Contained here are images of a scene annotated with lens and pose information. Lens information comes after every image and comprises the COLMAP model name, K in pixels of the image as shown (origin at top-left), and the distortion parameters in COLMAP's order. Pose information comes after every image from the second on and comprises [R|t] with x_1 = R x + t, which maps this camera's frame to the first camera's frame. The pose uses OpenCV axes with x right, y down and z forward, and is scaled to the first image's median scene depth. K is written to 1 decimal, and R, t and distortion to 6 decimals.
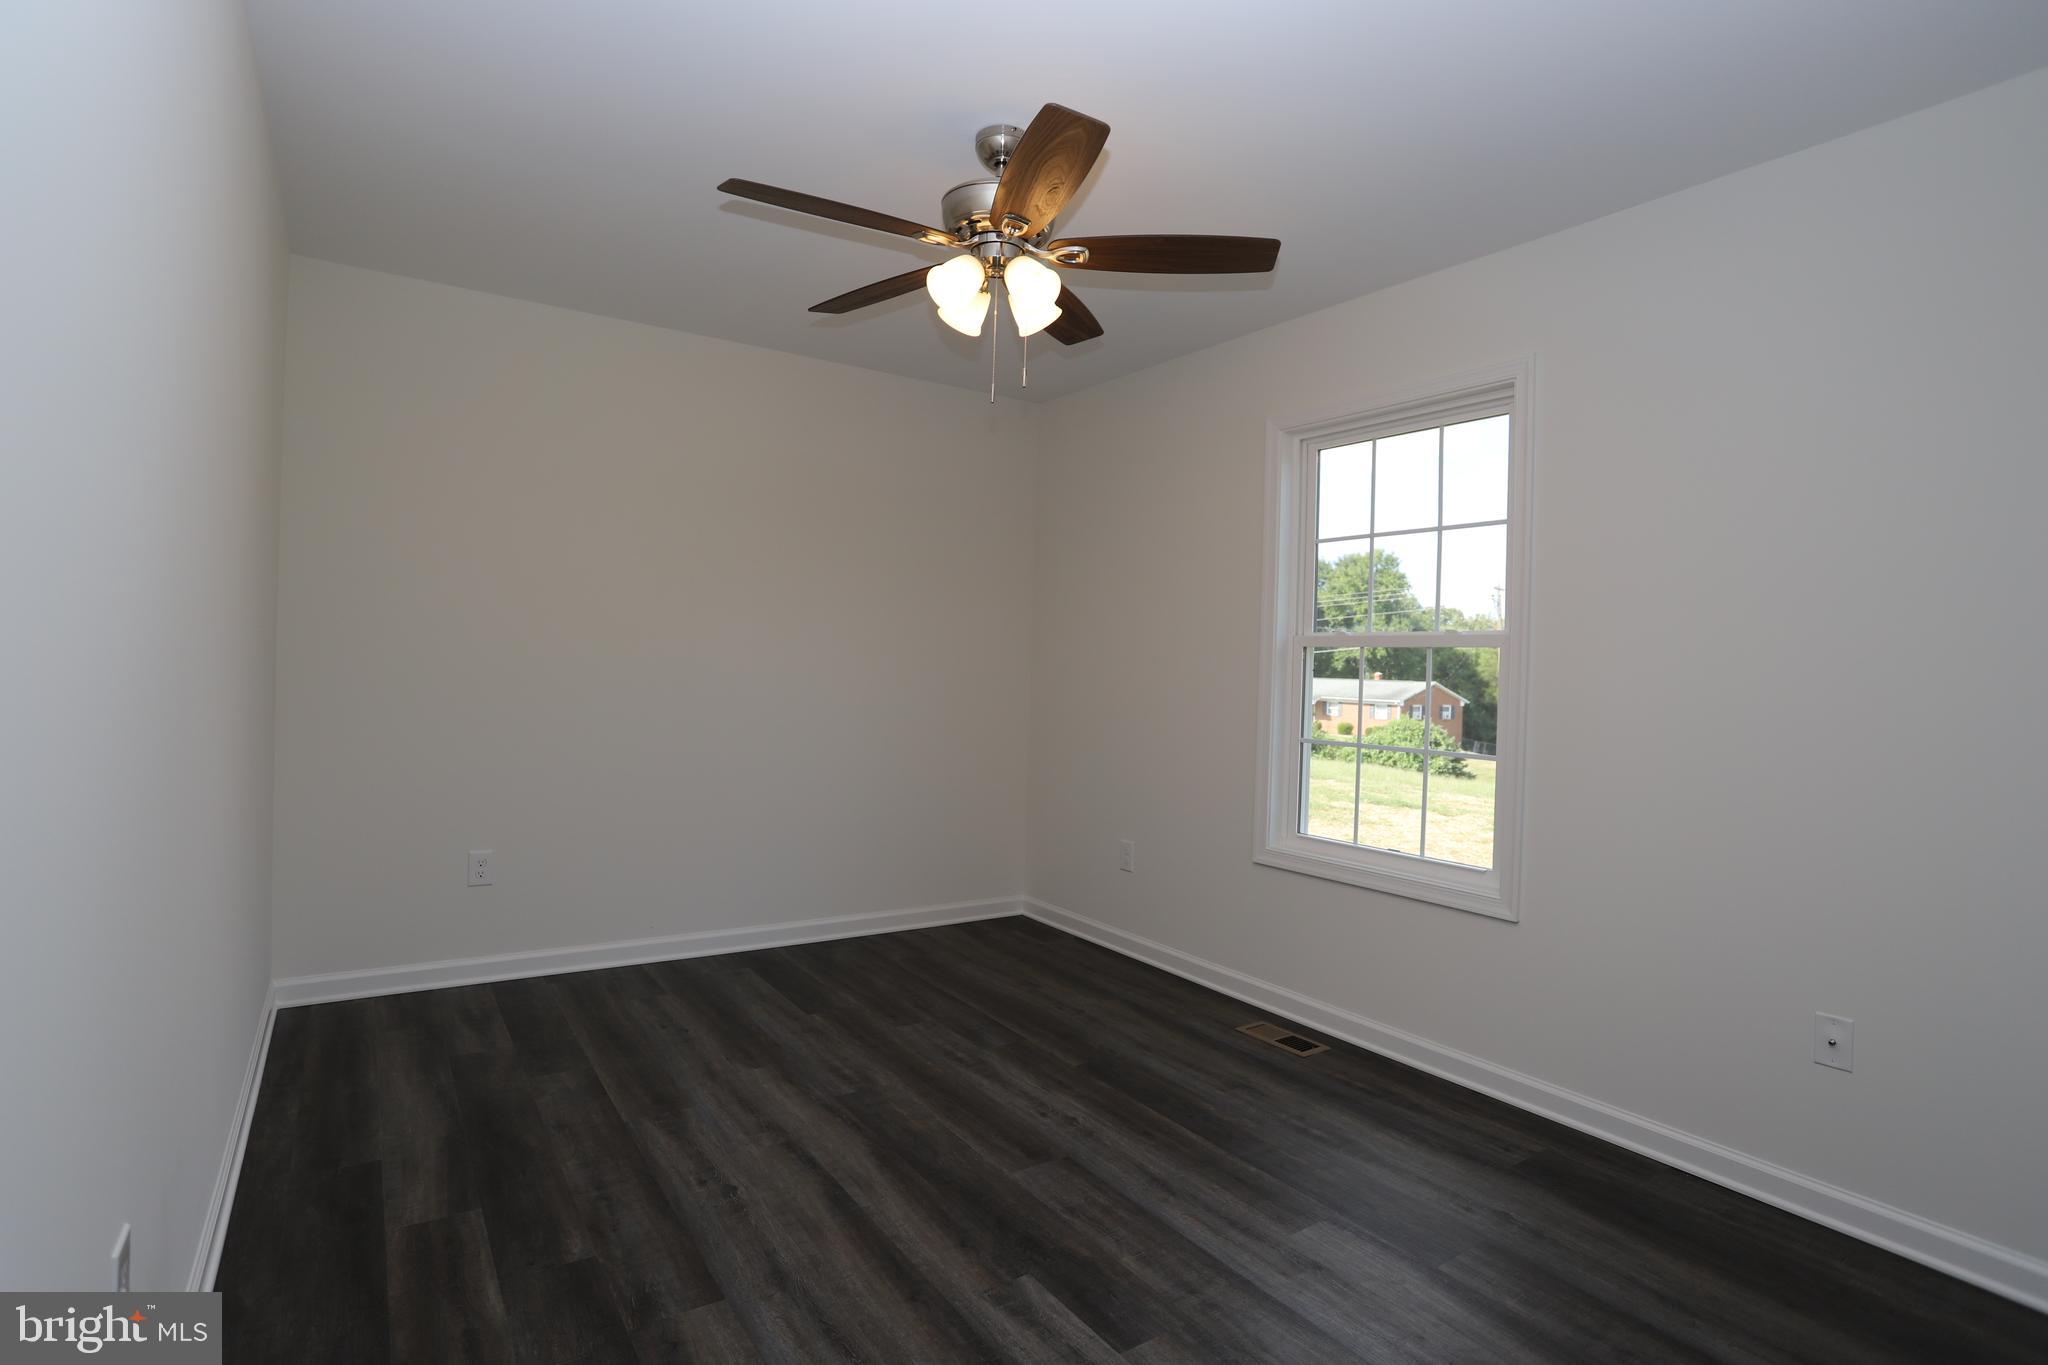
lens RADIAL K [[998.3, 0, 1011.8], [0, 998.3, 673.4], [0, 0, 1]] dist [-0.067061, 0.025915]
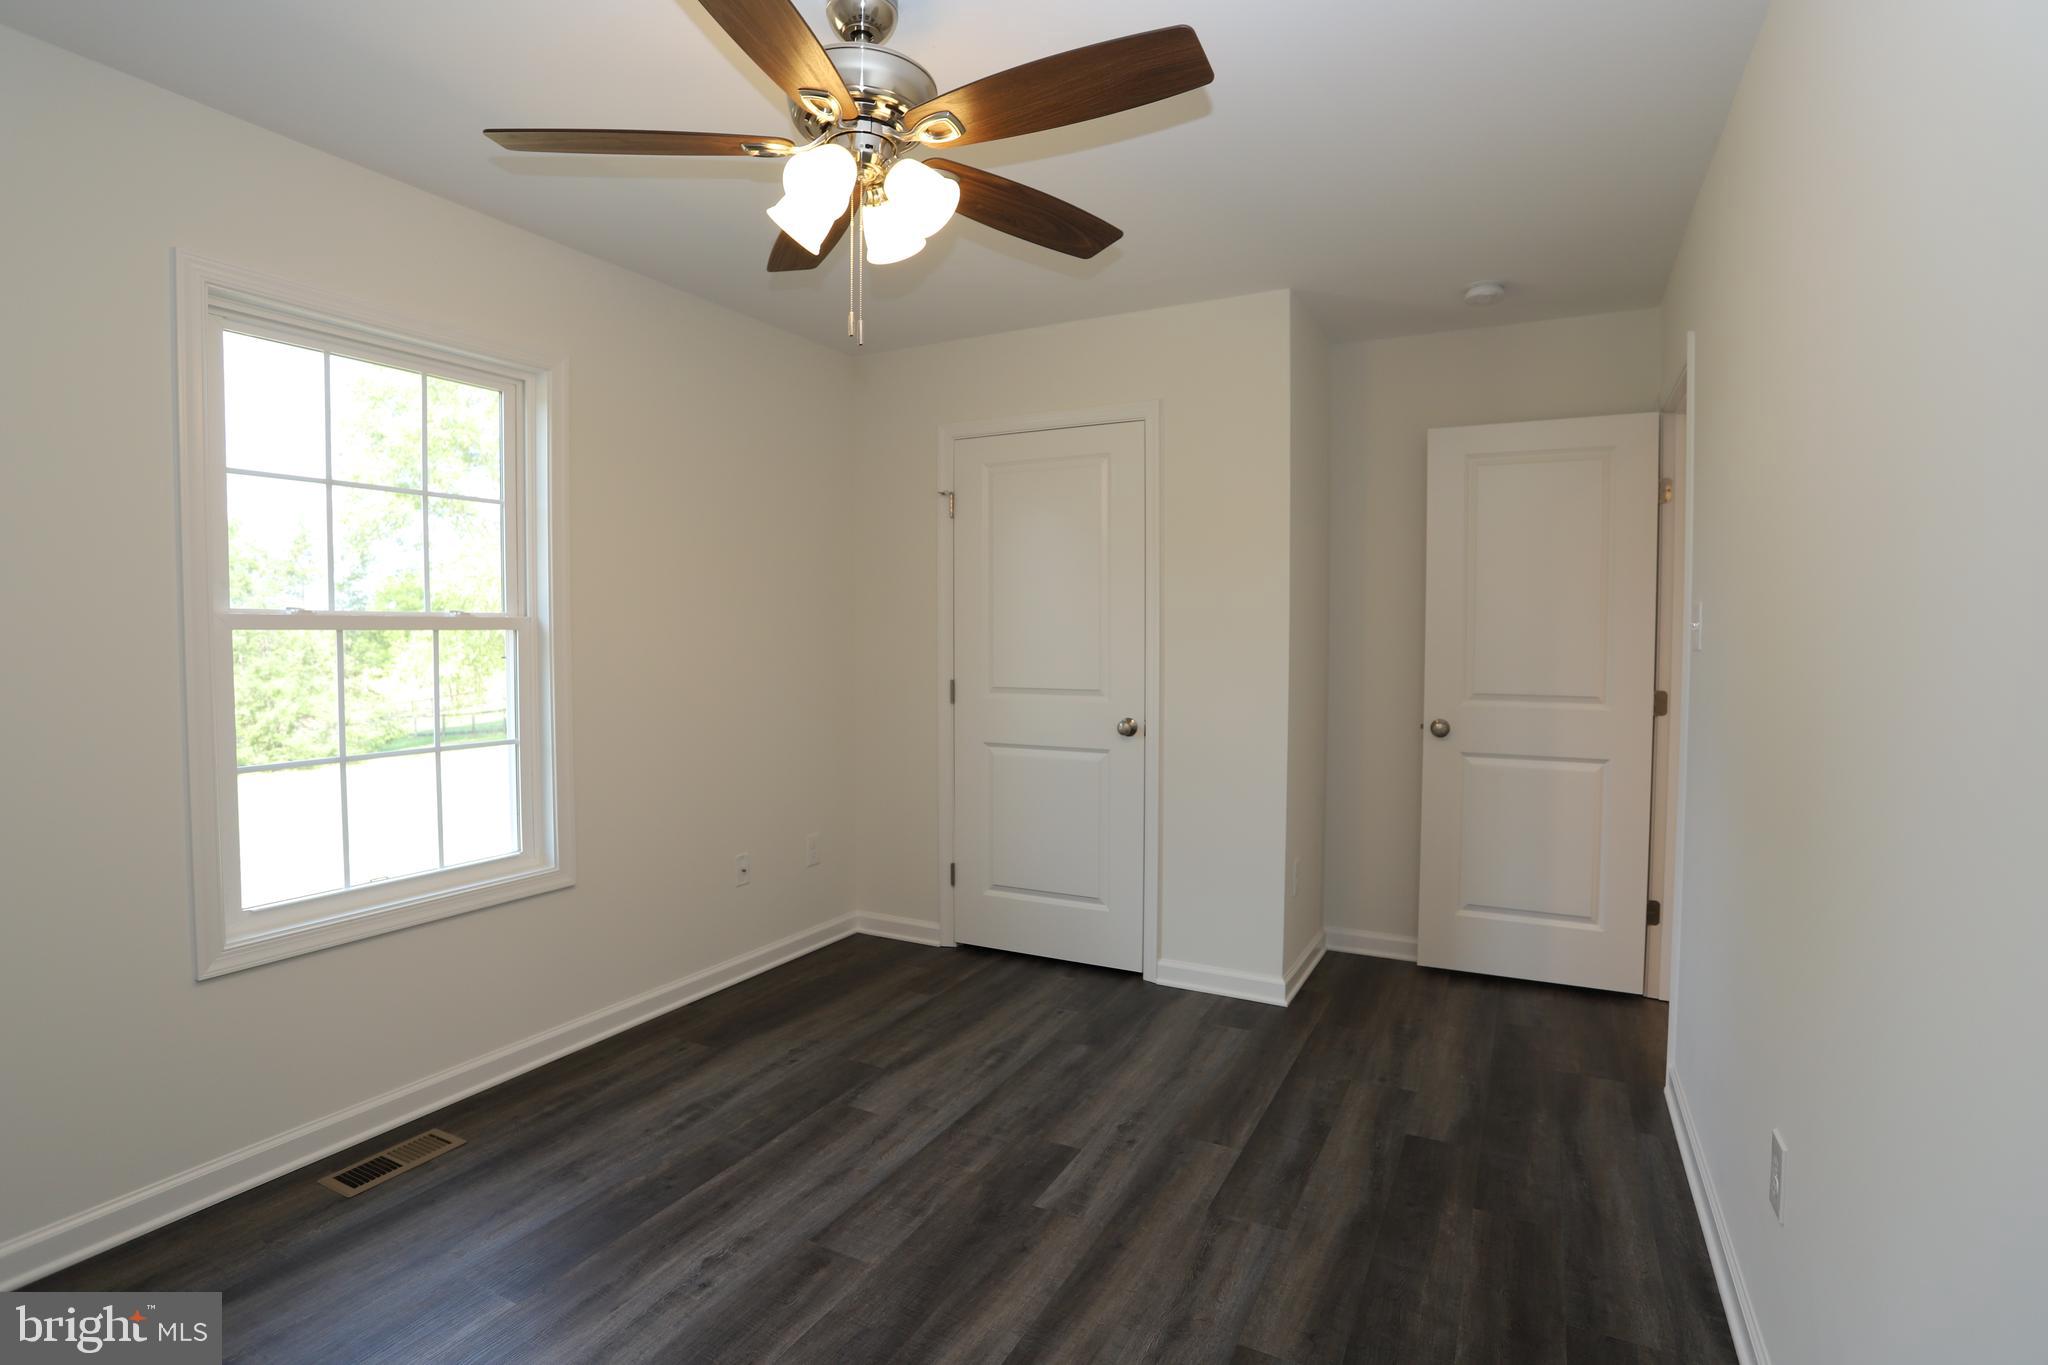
lens RADIAL K [[998.3, 0, 1011.8], [0, 998.3, 673.4], [0, 0, 1]] dist [-0.067061, 0.025915]
pose [[-0.472401, -0.066417, 0.878878, -0.761651], [-0.011030, 0.997524, 0.069455, -0.070922], [-0.881315, 0.023117, -0.471964, 1.253551]]
